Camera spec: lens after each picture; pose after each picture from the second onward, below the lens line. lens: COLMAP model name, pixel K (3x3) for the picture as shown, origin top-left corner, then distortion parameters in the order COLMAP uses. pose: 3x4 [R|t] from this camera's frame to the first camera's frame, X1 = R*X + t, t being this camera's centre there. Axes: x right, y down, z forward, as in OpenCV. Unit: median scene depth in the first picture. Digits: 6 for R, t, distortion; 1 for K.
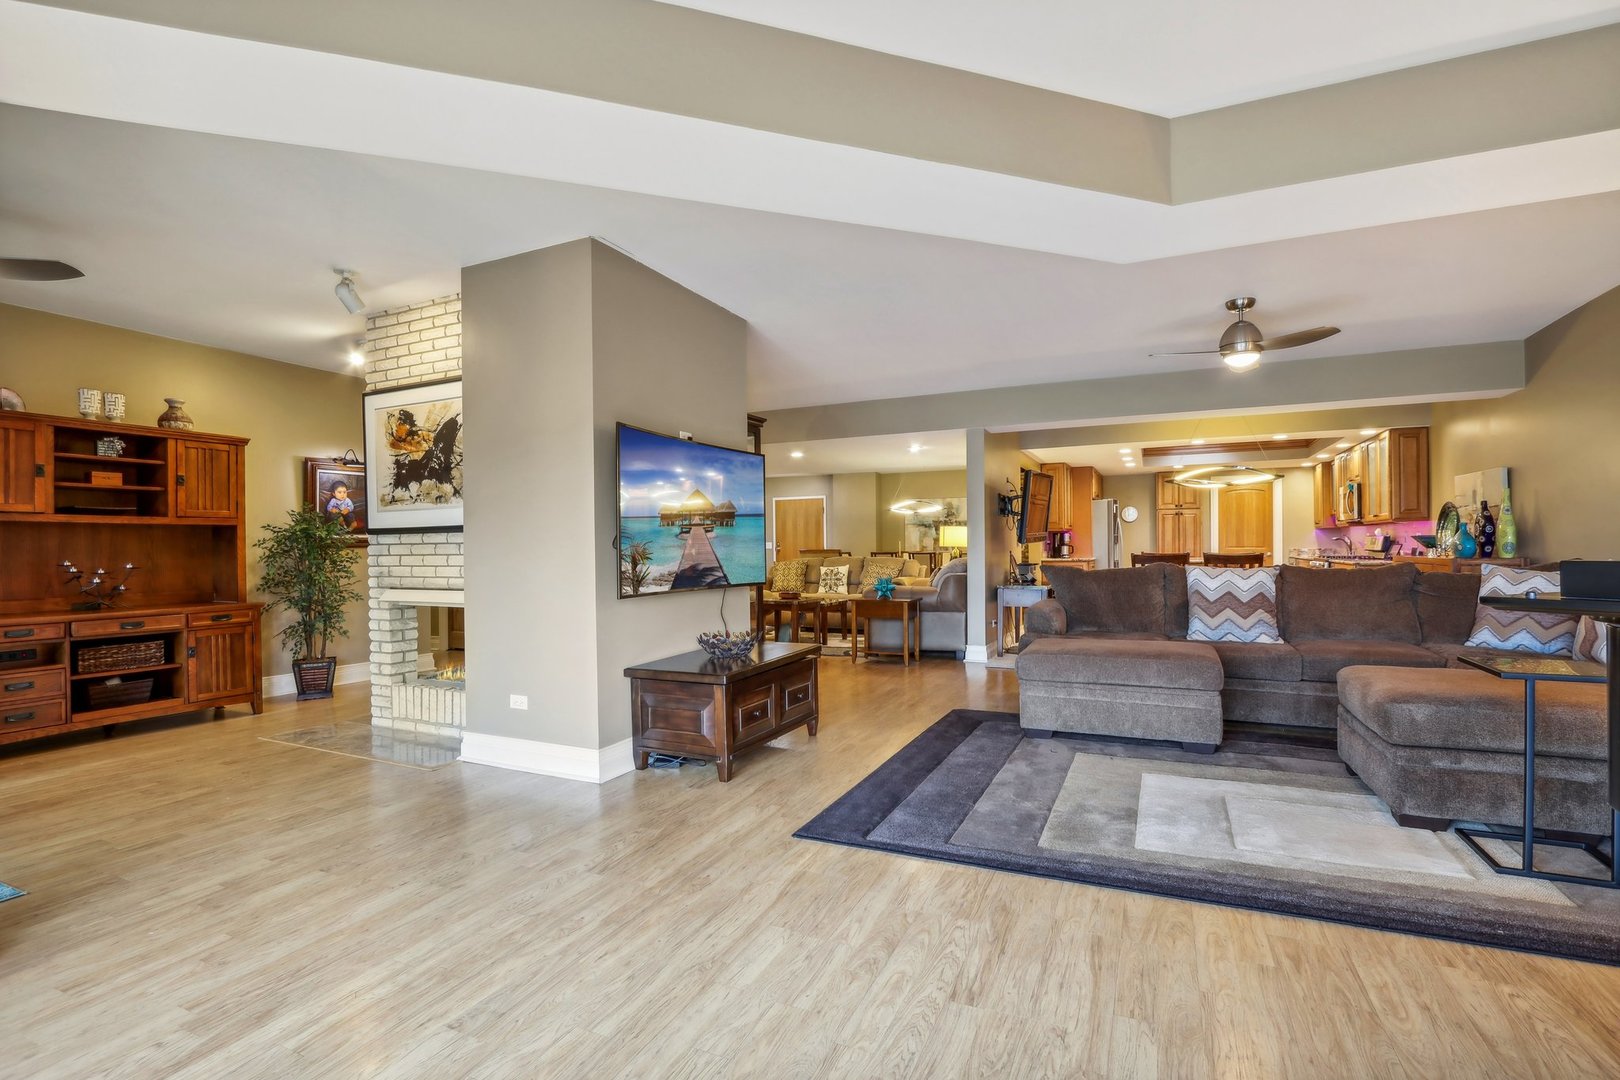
lens RADIAL K [[758.0, 0, 809.0], [0, 758.0, 549.9], [0, 0, 1]] dist [-0.012745, 0.000082]
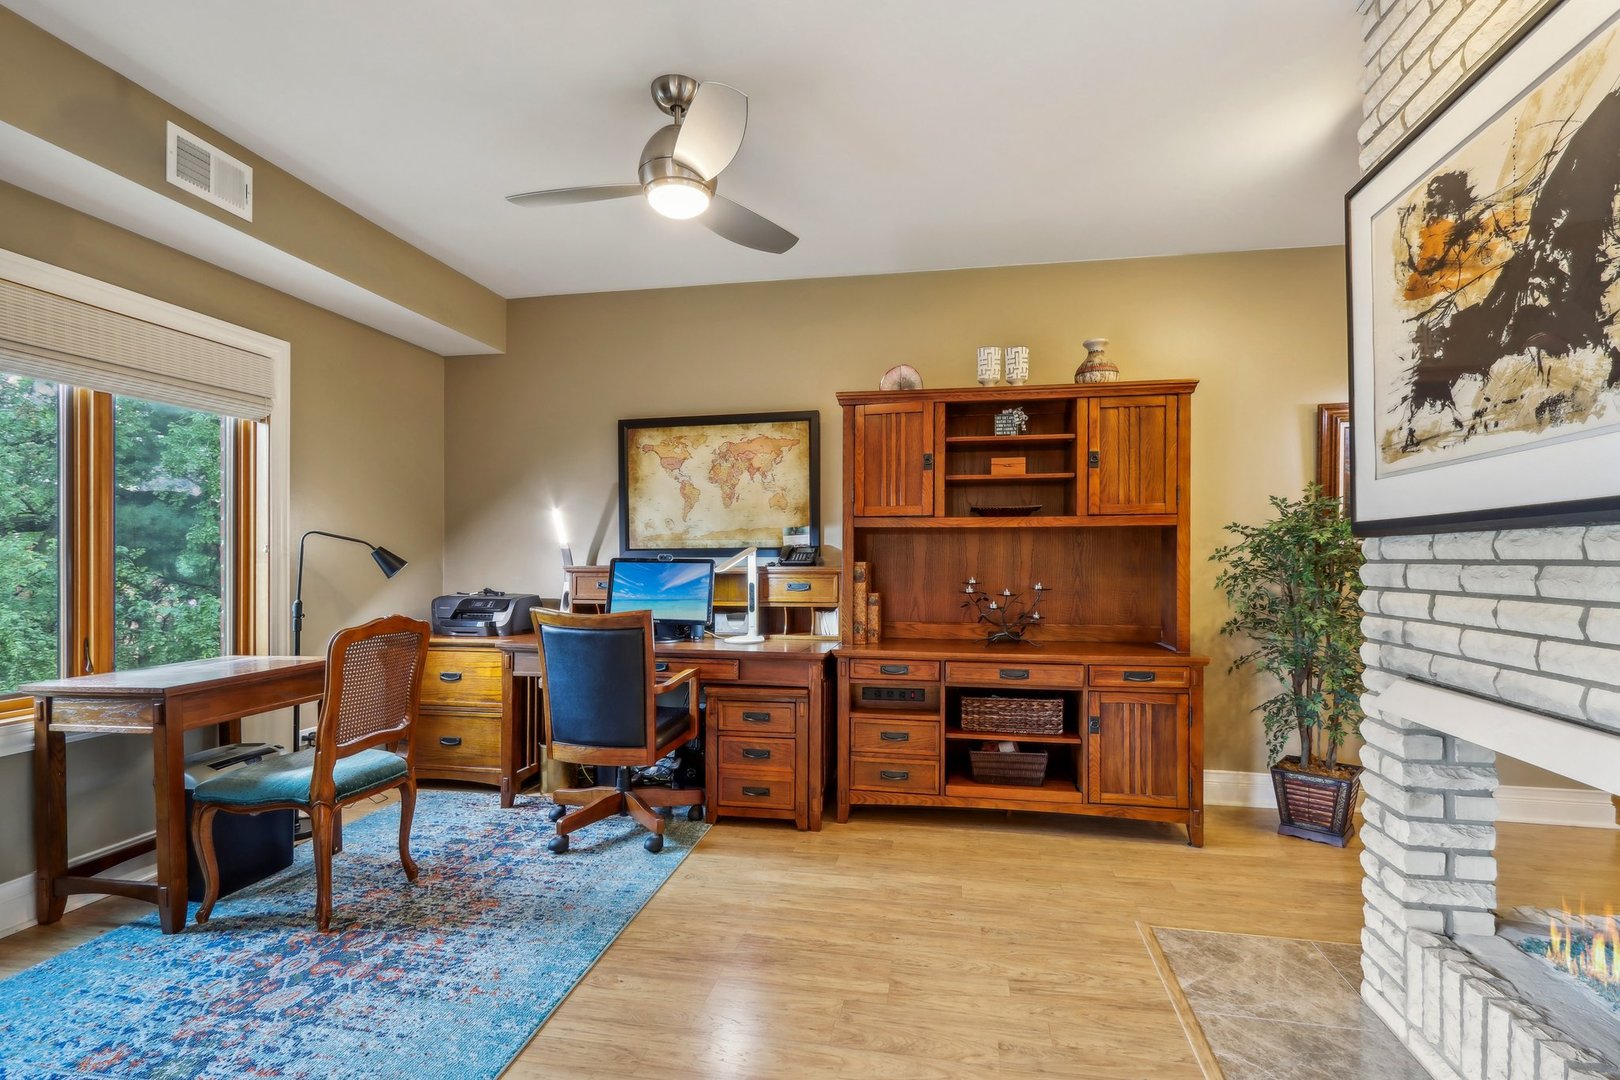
lens RADIAL K [[757.1, 0, 811.8], [0, 757.1, 561.1], [0, 0, 1]] dist [-0.002944, -0.000077]
pose [[0.247178, 0.013726, -0.968873, -0.264001], [-0.006930, 0.999899, 0.012398, -0.010342], [0.968945, 0.003650, 0.247249, 0.621407]]
